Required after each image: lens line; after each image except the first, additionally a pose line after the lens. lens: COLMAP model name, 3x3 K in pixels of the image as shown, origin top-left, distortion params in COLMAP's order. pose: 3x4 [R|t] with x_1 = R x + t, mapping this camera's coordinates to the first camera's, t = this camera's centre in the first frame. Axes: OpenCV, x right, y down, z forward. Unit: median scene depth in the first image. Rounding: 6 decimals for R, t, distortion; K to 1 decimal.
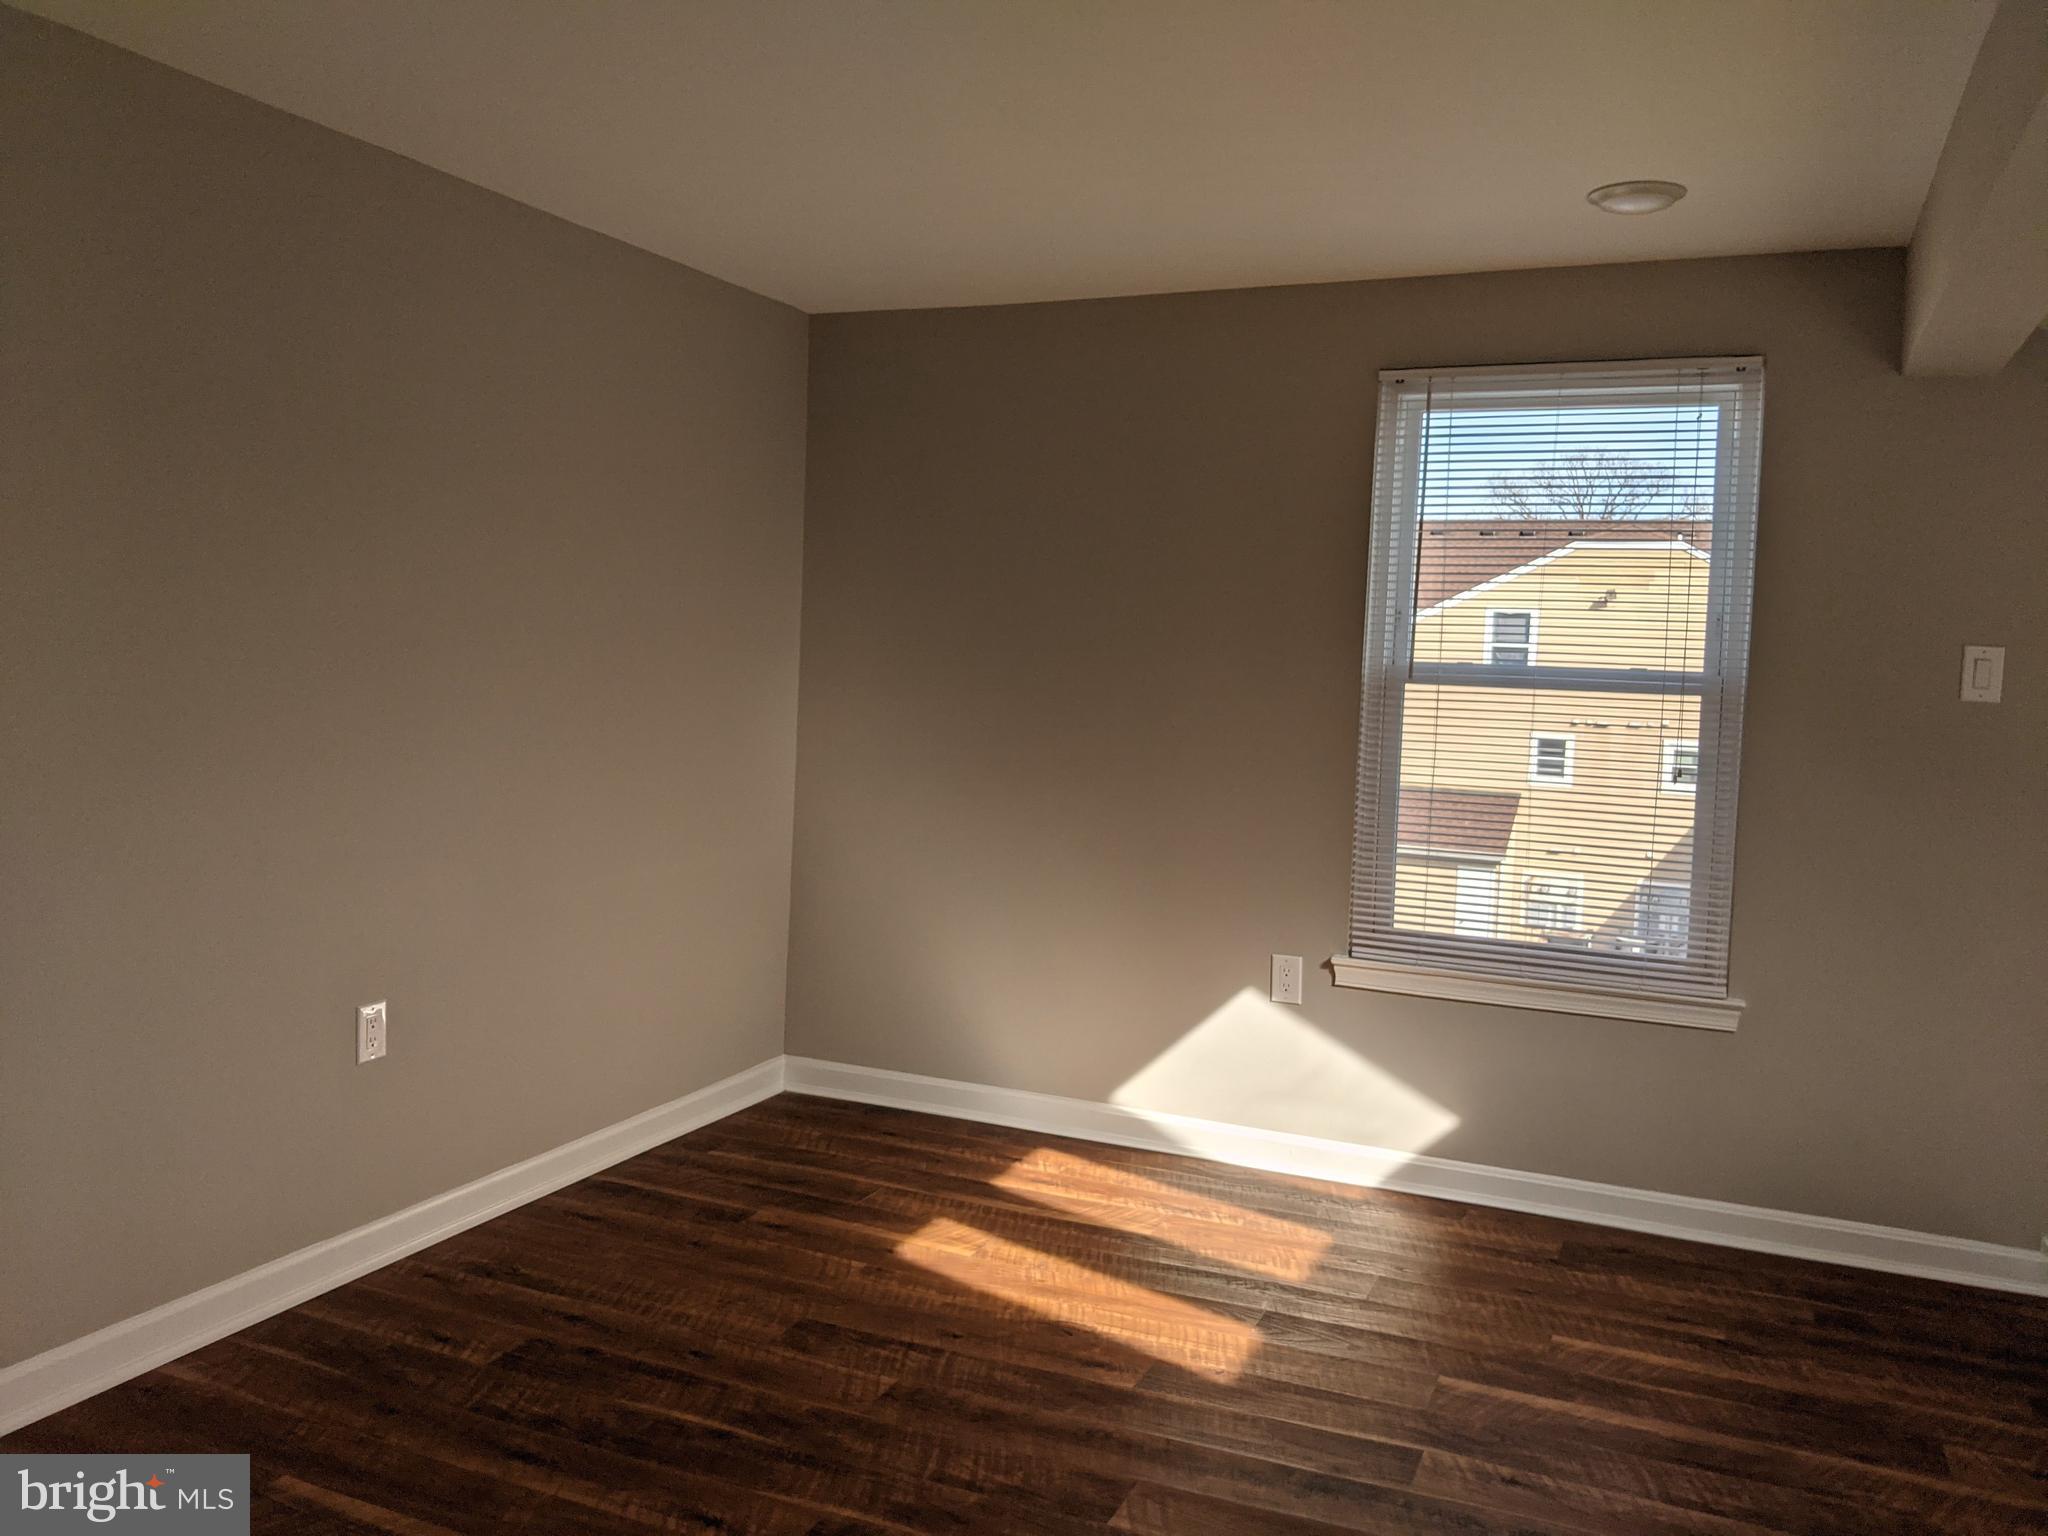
lens RADIAL K [[1633.9, 0, 1019.6], [0, 1633.9, 769.6], [0, 0, 1]] dist [0.004274, -0.035592]
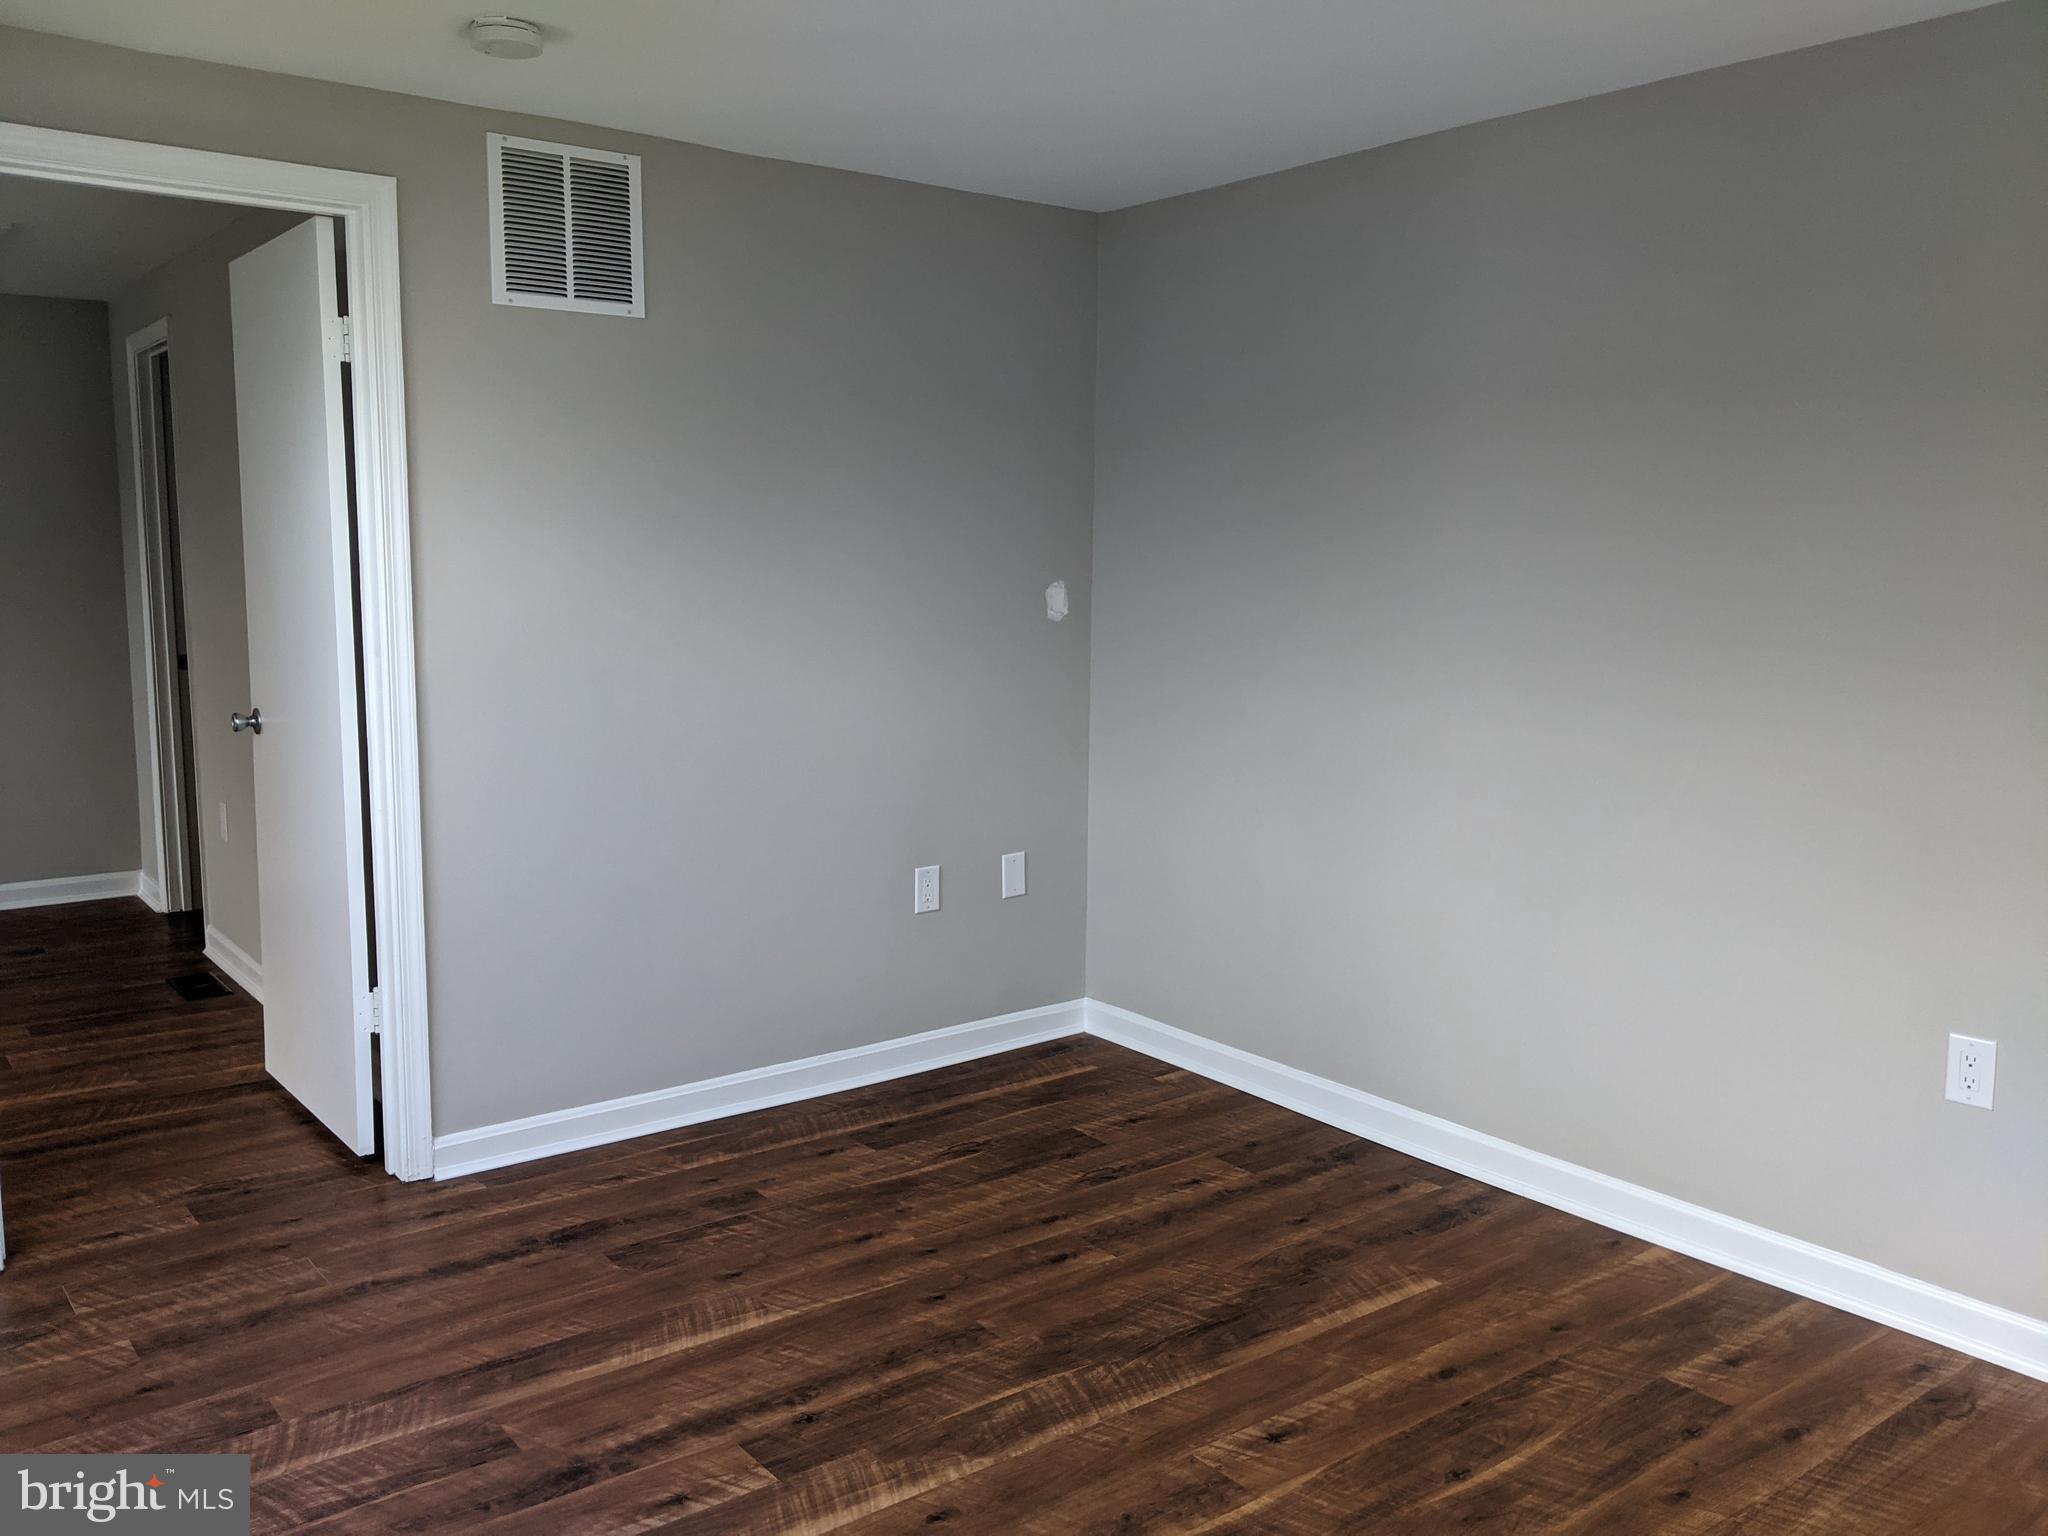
lens RADIAL K [[1633.9, 0, 1017.8], [0, 1633.9, 766.7], [0, 0, 1]] dist [0.004274, -0.035592]
pose [[-0.470933, 0.071727, -0.879248, 0.640421], [-0.096558, 0.986510, 0.132194, -0.066140], [0.876869, 0.147153, -0.457654, 1.056761]]
